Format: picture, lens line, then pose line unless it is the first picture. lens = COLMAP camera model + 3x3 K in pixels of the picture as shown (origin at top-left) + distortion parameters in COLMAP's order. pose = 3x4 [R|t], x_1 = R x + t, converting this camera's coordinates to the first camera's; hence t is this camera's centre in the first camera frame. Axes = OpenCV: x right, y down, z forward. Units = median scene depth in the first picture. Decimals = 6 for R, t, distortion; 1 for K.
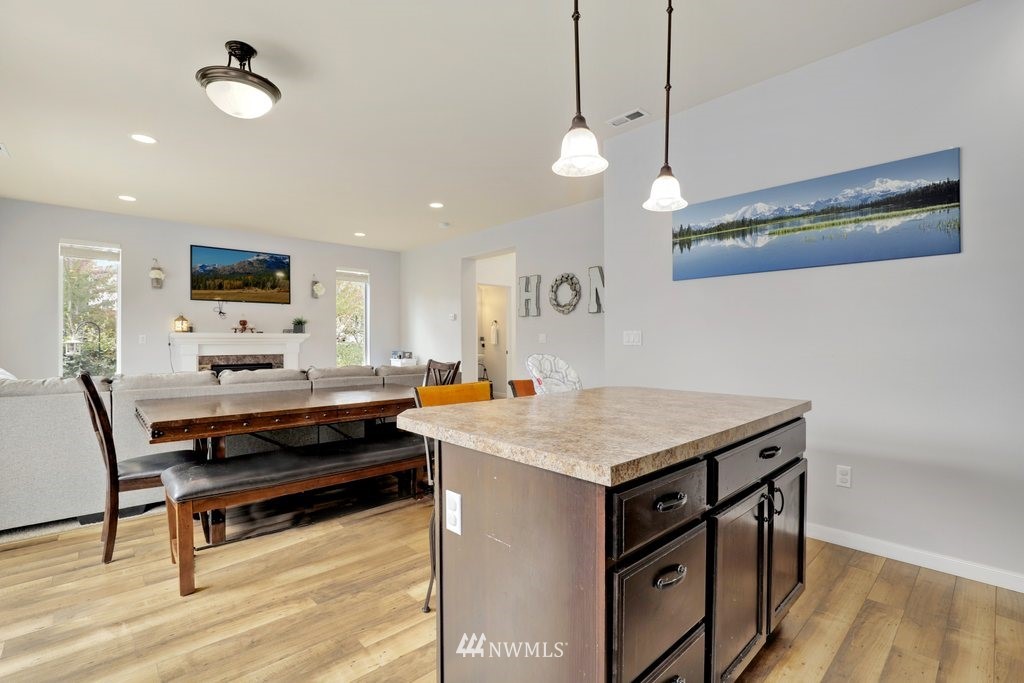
lens RADIAL K [[476.6, 0, 535.5], [0, 476.6, 346.3], [0, 0, 1]] dist [-0.026888, 0.002003]
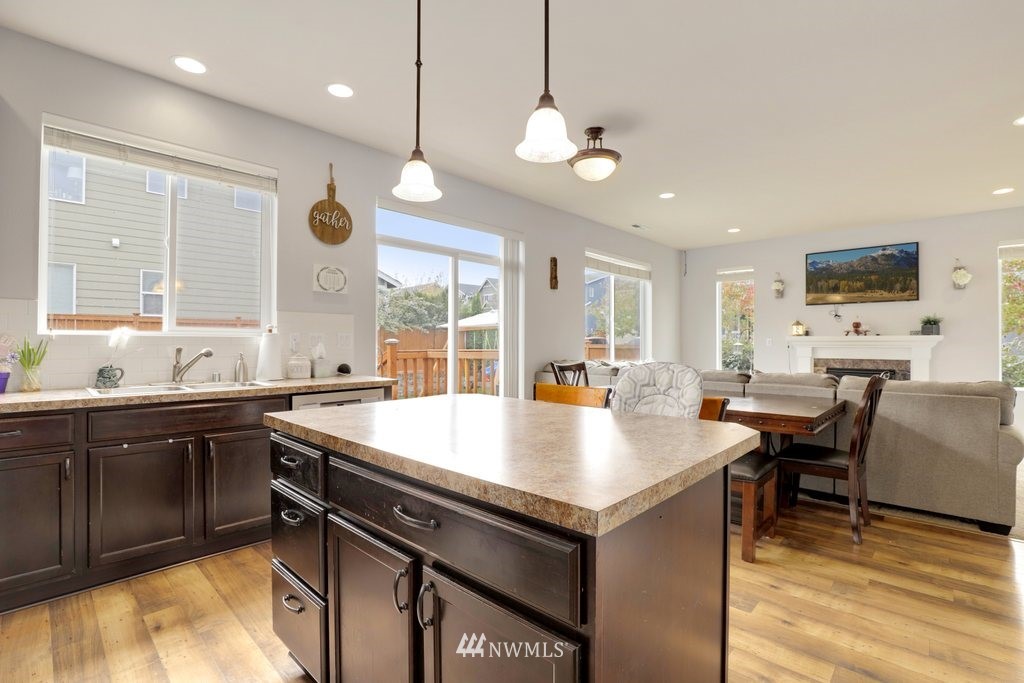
lens RADIAL K [[476.6, 0, 511.8], [0, 476.6, 341.3], [0, 0, 1]] dist [-0.026888, 0.002003]
pose [[0.048166, -0.003085, -0.998835, 0.287610], [-0.014584, 0.999886, -0.003791, -0.003742], [0.998733, 0.014750, 0.048116, 0.267552]]
